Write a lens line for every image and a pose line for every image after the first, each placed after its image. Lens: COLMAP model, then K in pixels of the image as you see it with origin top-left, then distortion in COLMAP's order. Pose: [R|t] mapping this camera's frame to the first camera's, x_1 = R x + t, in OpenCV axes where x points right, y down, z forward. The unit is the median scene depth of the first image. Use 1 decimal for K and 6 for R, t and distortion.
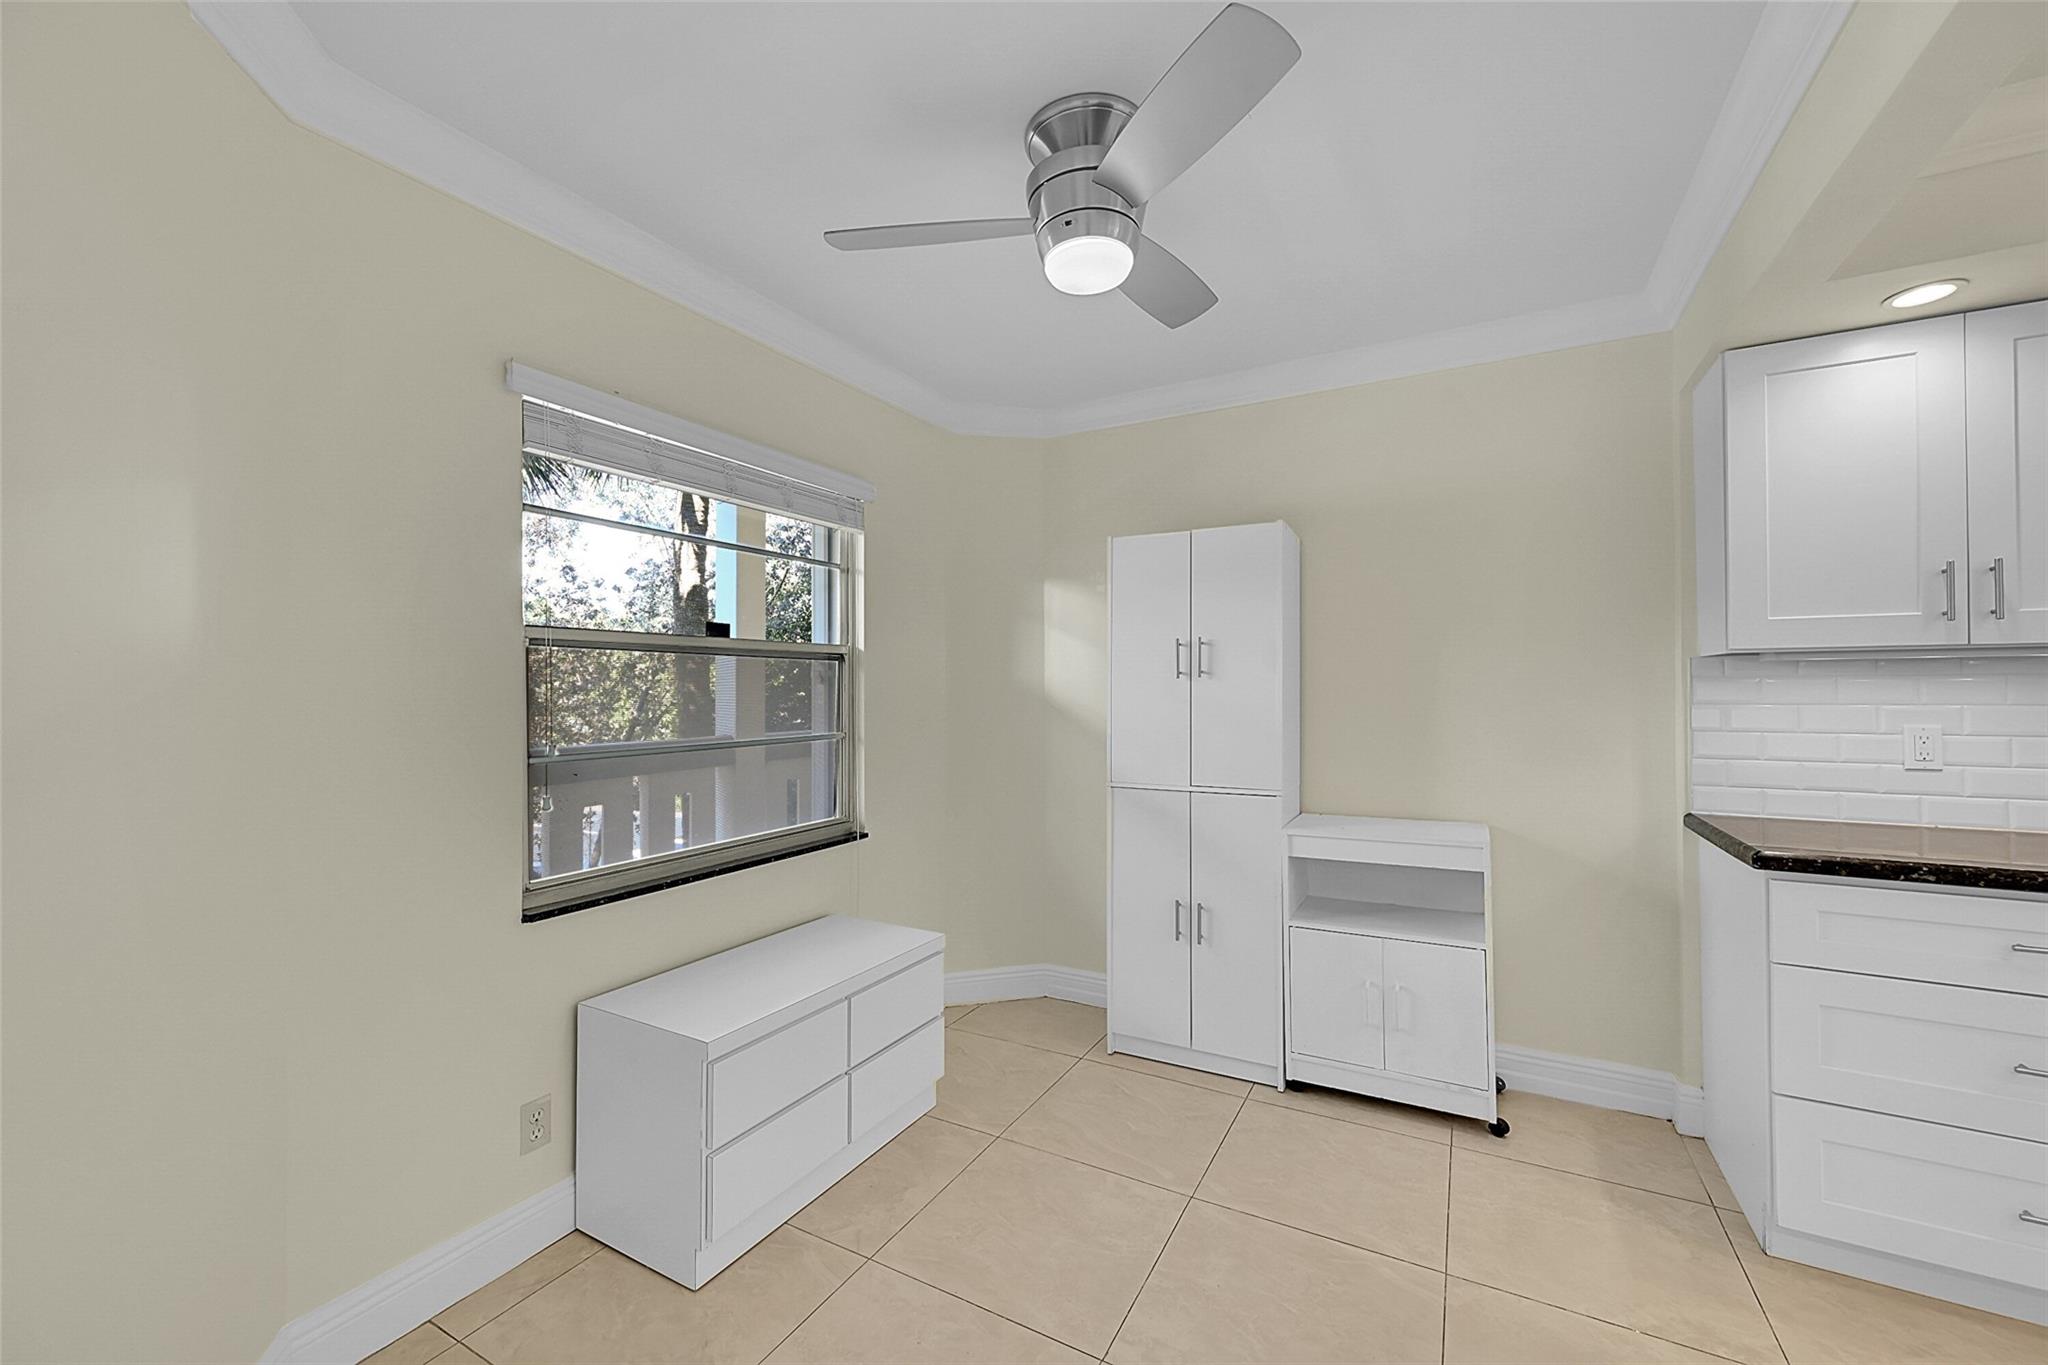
lens RADIAL K [[805.6, 0, 1018.9], [0, 805.6, 685.2], [0, 0, 1]] dist [-0.000167, -0.000041]
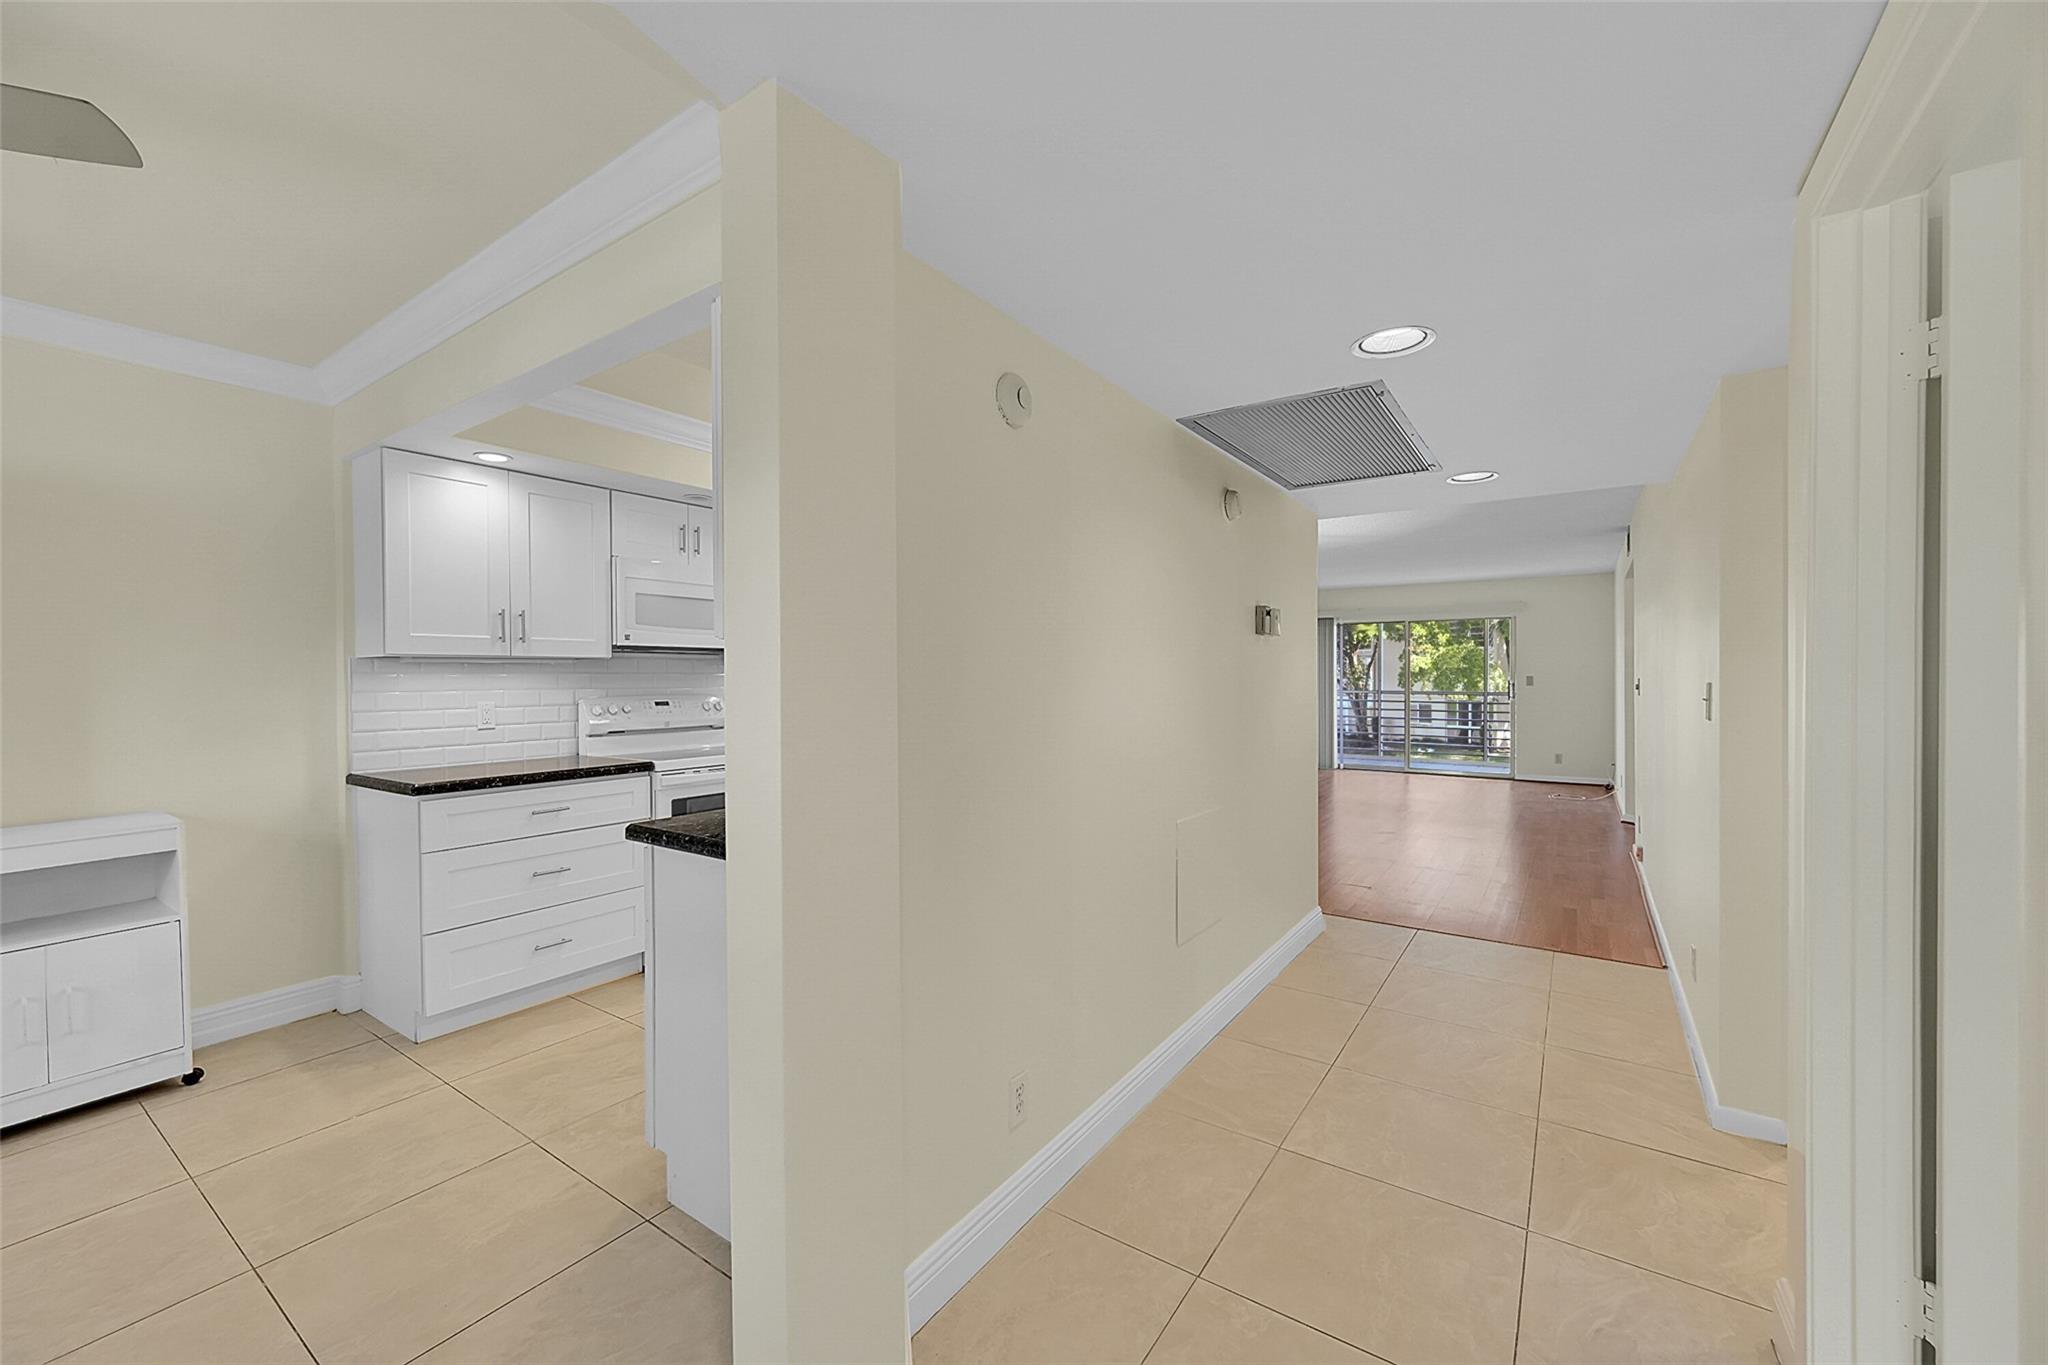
lens RADIAL K [[805.6, 0, 1015.9], [0, 805.6, 679.7], [0, 0, 1]] dist [-0.000167, -0.000041]
pose [[0.098276, -0.001148, 0.995158, -0.408566], [0.000757, 0.999999, 0.001079, 0.001349], [-0.995159, 0.000647, 0.098277, -0.246878]]
